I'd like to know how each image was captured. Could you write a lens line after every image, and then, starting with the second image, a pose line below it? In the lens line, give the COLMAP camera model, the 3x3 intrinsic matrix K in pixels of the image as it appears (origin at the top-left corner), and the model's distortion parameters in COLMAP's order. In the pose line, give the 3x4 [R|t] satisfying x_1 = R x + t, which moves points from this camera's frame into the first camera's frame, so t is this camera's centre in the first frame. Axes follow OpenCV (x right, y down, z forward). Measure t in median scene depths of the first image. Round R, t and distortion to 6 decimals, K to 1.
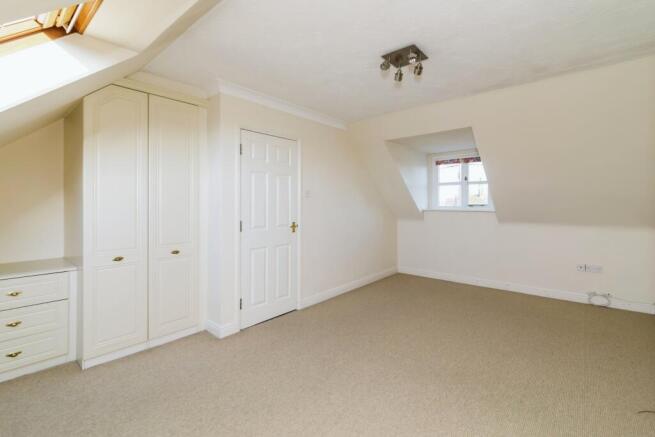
lens RADIAL K [[300.5, 0, 322.2], [0, 300.5, 206.2], [0, 0, 1]] dist [0.001602, -0.000376]
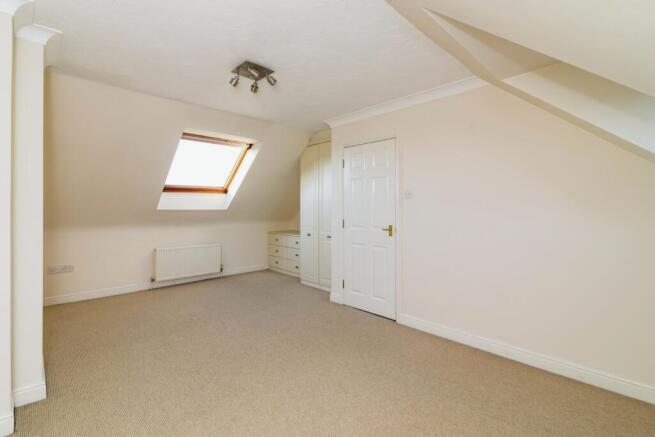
lens RADIAL K [[300.5, 0, 322.2], [0, 300.5, 206.2], [0, 0, 1]] dist [0.001602, -0.000376]
pose [[-0.091861, -0.004225, -0.995763, 1.026493], [-0.009246, 0.999952, -0.003390, -0.002116], [0.995729, 0.008895, -0.091896, 1.035999]]
